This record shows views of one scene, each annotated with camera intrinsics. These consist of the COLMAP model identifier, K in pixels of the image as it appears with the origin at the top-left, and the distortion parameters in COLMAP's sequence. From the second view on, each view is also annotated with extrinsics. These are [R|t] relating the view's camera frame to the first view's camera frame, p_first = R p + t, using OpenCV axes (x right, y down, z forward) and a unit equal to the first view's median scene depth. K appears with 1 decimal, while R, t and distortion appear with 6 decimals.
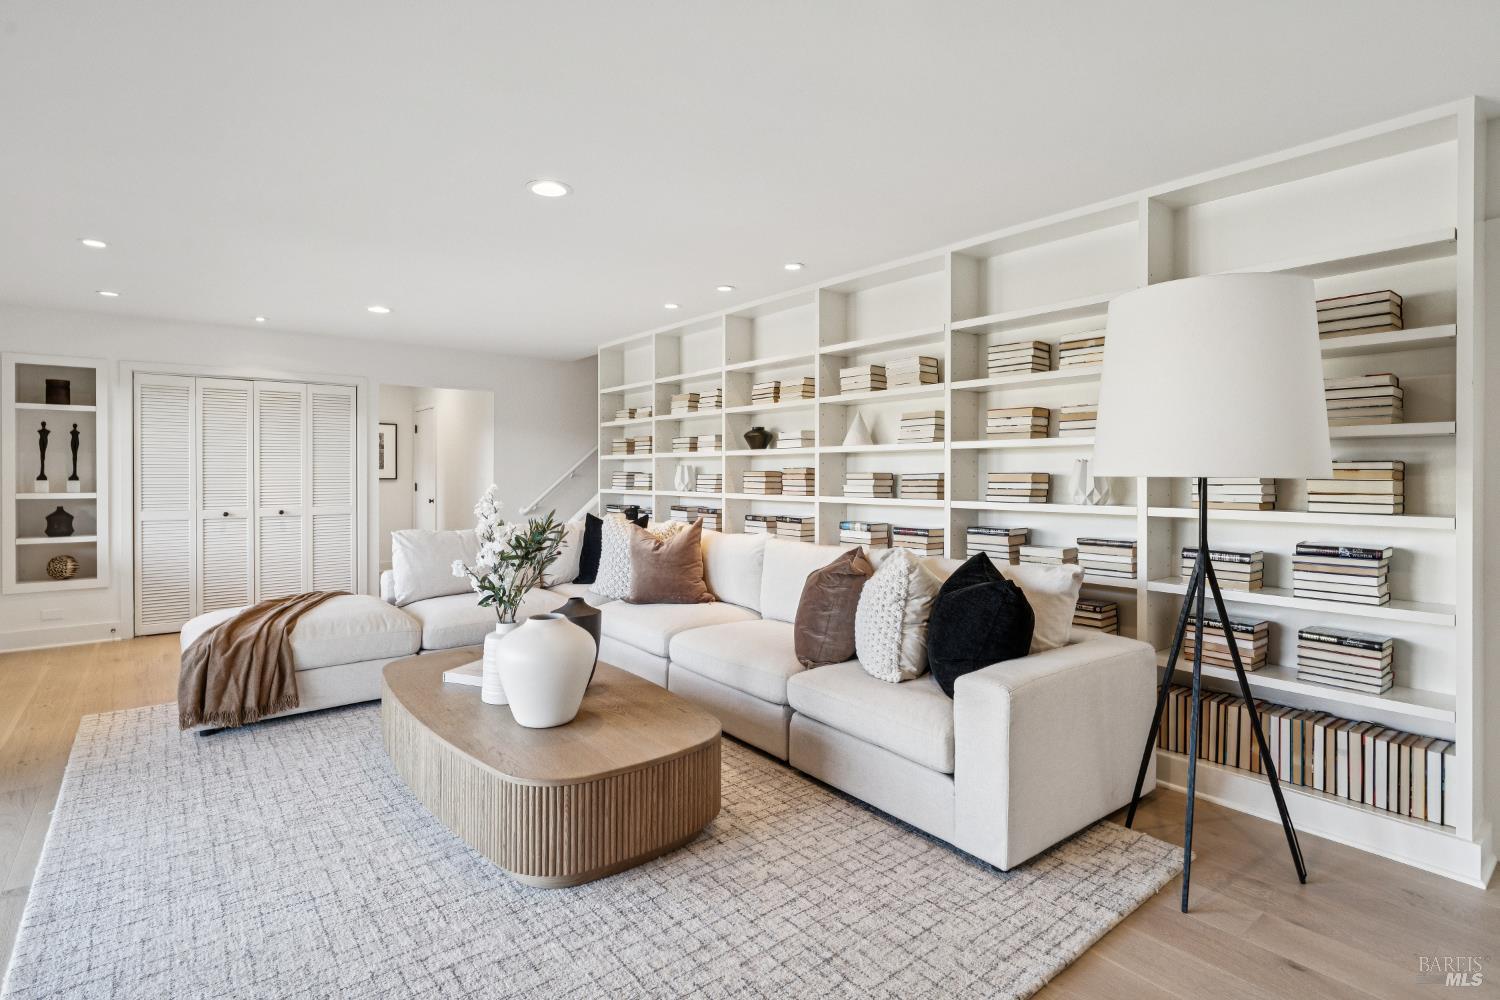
lens RADIAL K [[698.8, 0, 742.5], [0, 698.8, 486.9], [0, 0, 1]] dist [0.005726, -0.000796]
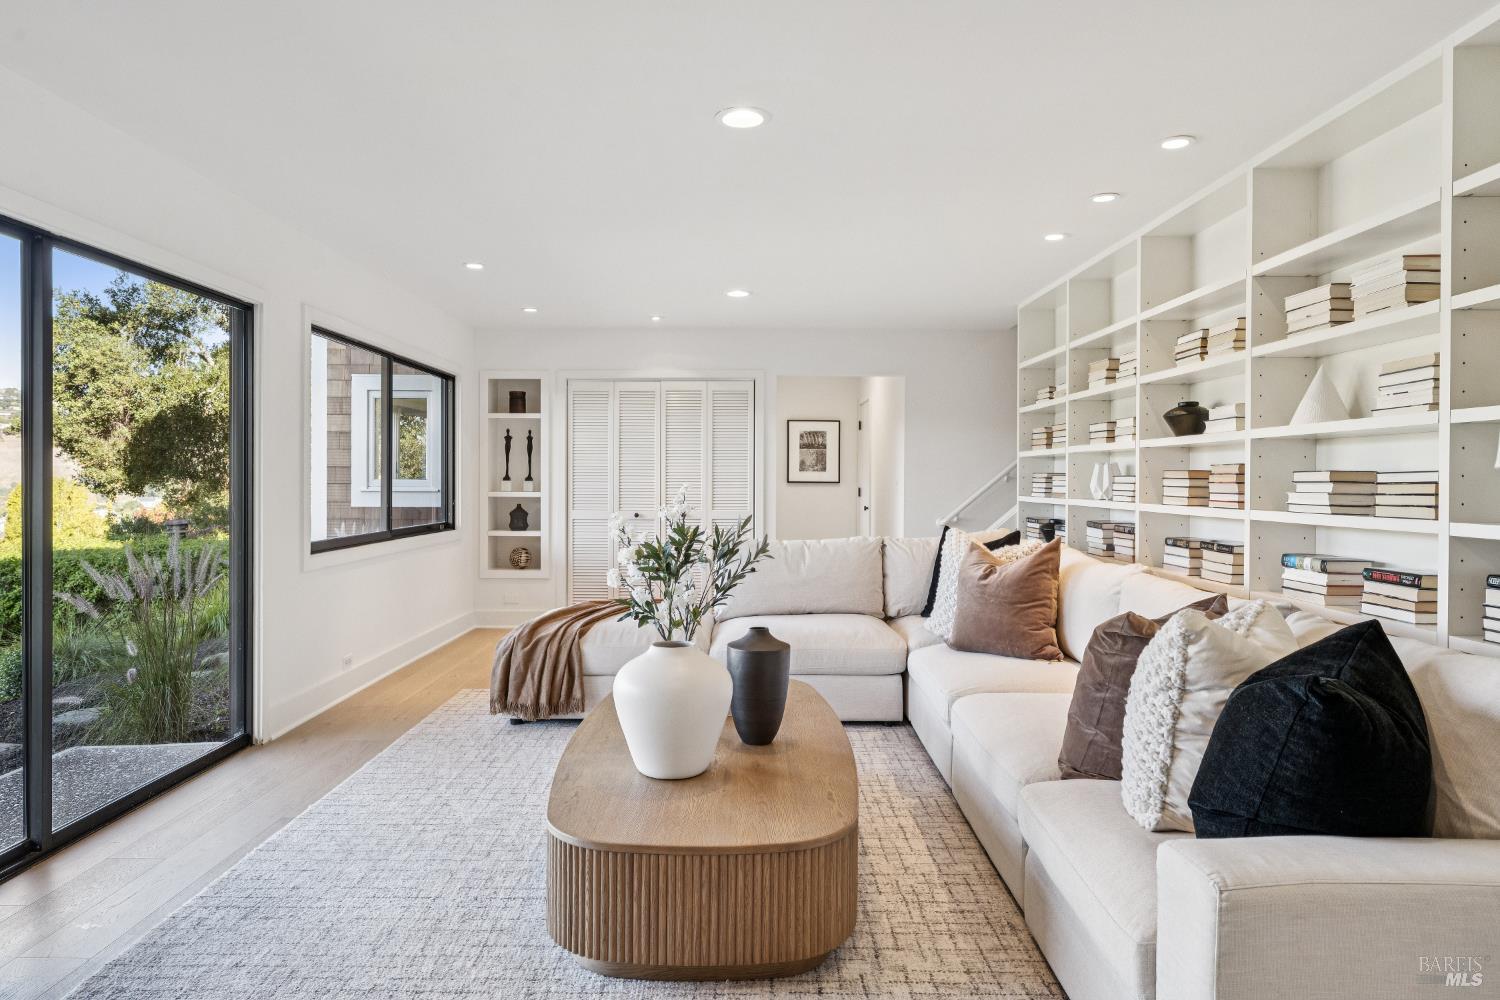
lens RADIAL K [[878.0, 0, 750.2], [0, 878.0, 493.7], [0, 0, 1]] dist [-0.000453, 0.004607]
pose [[0.799242, 0.012691, -0.600875, 0.232146], [-0.013713, 0.999902, 0.002878, 0.003131], [0.600853, 0.005939, 0.799338, 0.132879]]
